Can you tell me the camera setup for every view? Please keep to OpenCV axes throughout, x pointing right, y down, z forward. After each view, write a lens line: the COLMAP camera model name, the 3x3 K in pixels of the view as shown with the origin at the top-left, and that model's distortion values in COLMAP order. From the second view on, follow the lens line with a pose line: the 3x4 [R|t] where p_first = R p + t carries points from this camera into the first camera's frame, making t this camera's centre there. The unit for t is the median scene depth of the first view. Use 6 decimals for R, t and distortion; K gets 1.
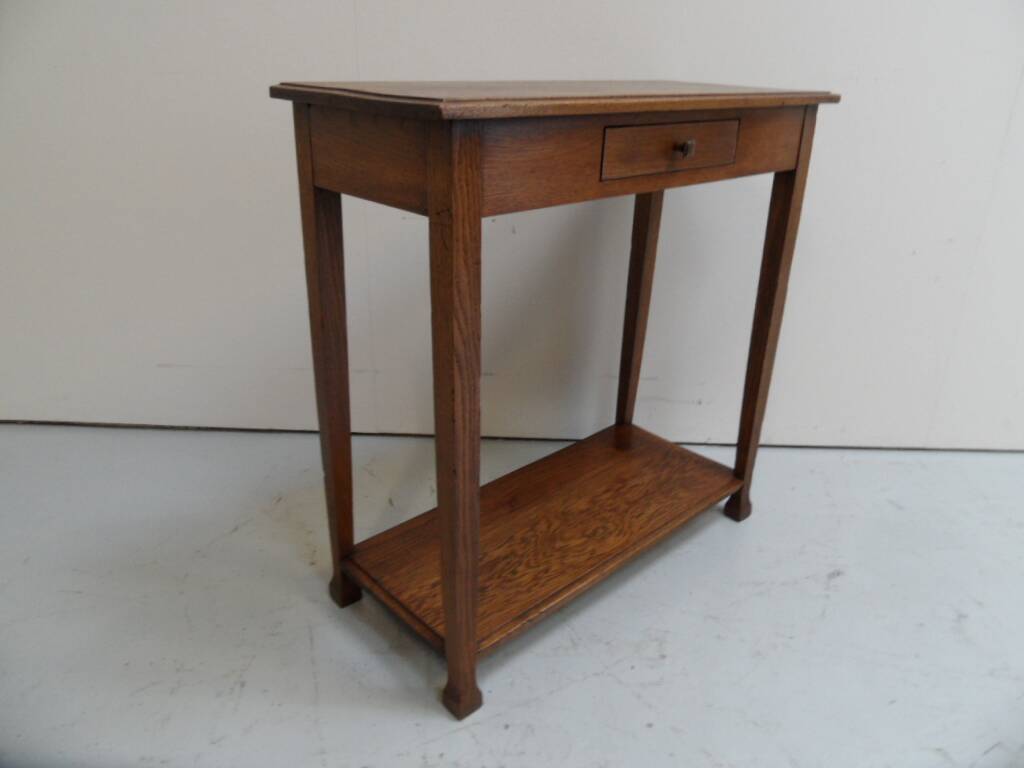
lens RADIAL K [[750.2, 0, 512.8], [0, 750.2, 377.5], [0, 0, 1]] dist [-0.031652, 0.020320]
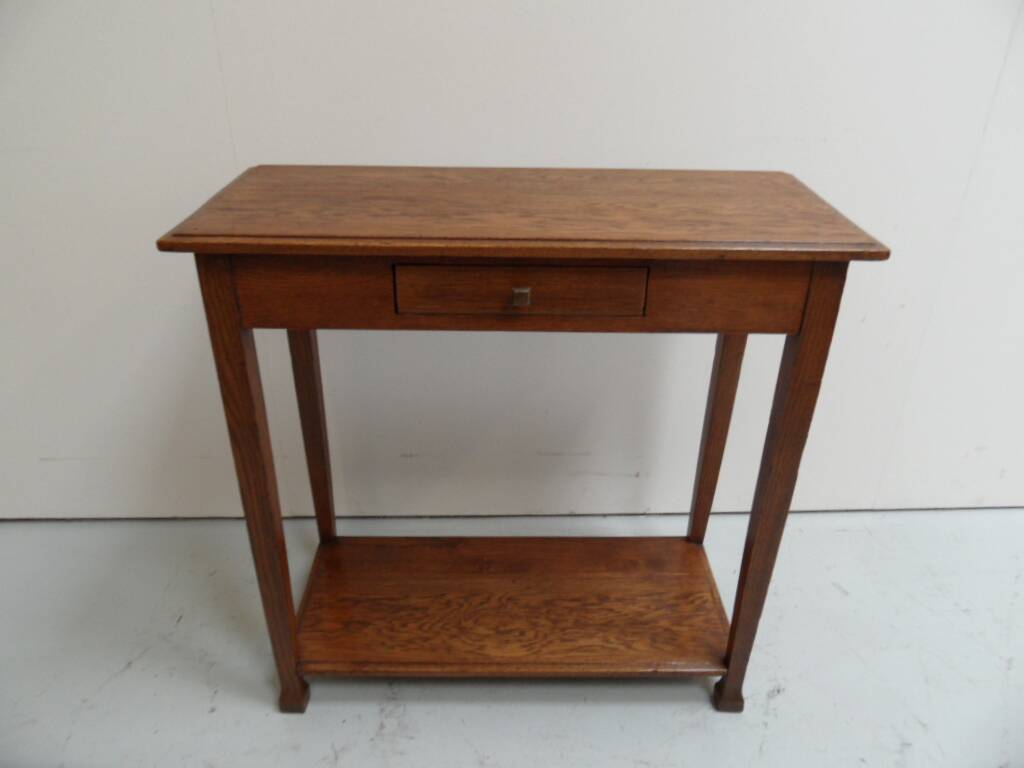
lens RADIAL K [[750.2, 0, 511.9], [0, 750.2, 379.3], [0, 0, 1]] dist [-0.031652, 0.020320]
pose [[0.736141, 0.313941, -0.599615, 0.637023], [-0.265351, 0.948862, 0.171028, -0.293041], [0.622644, 0.033208, 0.781800, 0.246294]]
